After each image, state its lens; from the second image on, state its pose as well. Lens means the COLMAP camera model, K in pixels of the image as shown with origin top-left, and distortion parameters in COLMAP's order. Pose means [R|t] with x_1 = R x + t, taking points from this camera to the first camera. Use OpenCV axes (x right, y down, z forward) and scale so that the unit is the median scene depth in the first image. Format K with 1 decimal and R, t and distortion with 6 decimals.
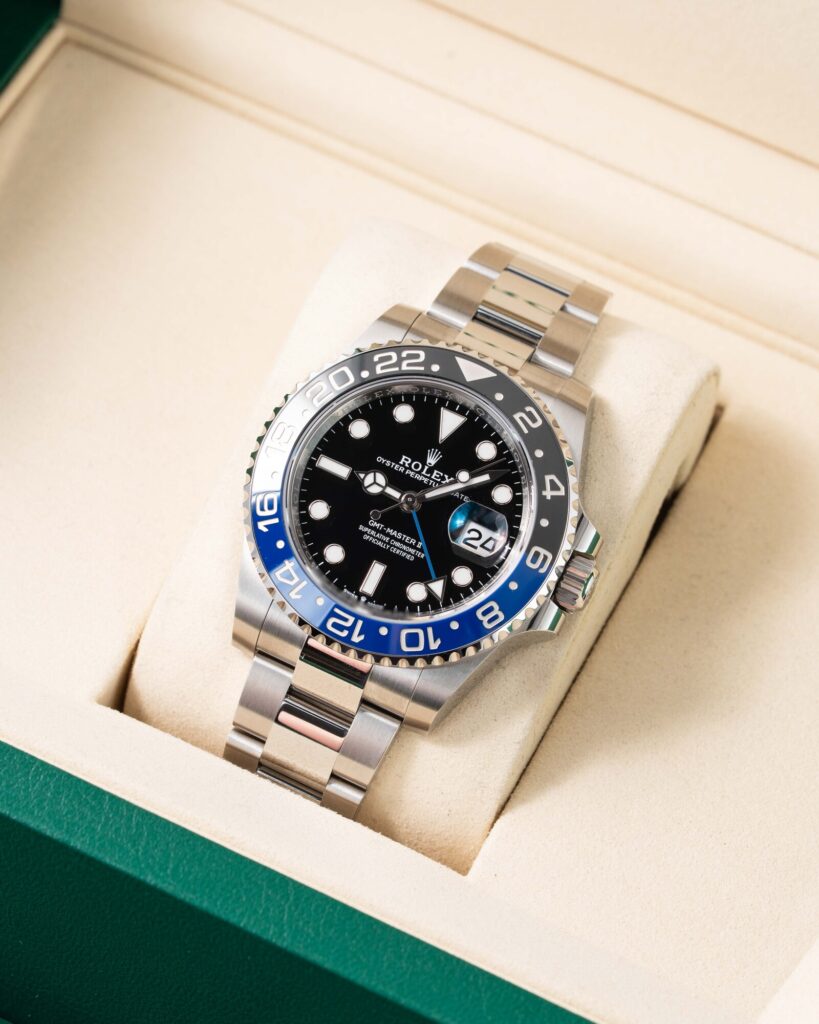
lens RADIAL K [[4756.5, 0, 407.0], [0, 4756.5, 510.4], [0, 0, 1]] dist [-0.118416, 0.000000]
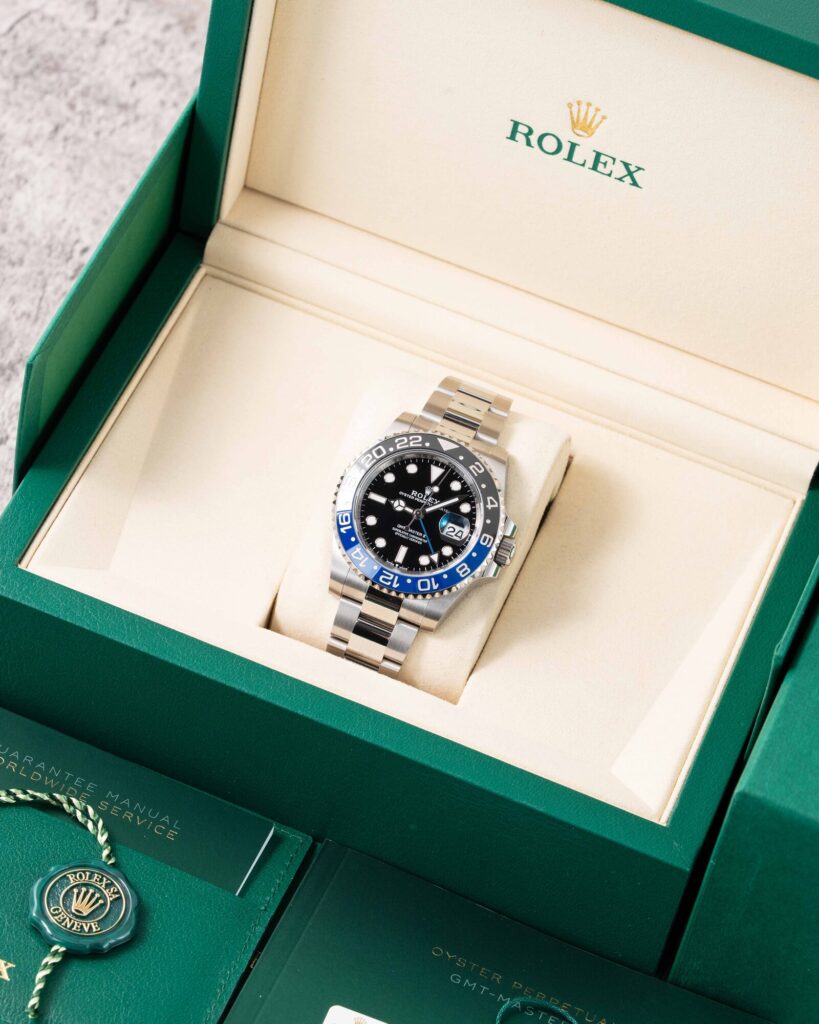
lens RADIAL K [[4756.5, 0, 410.3], [0, 4756.5, 512.7], [0, 0, 1]] dist [-0.118416, 0.000000]
pose [[0.997260, -0.047876, 0.056393, -0.111672], [0.048188, 0.998829, -0.004194, 0.005598], [-0.056126, 0.006900, 0.998400, -0.934187]]
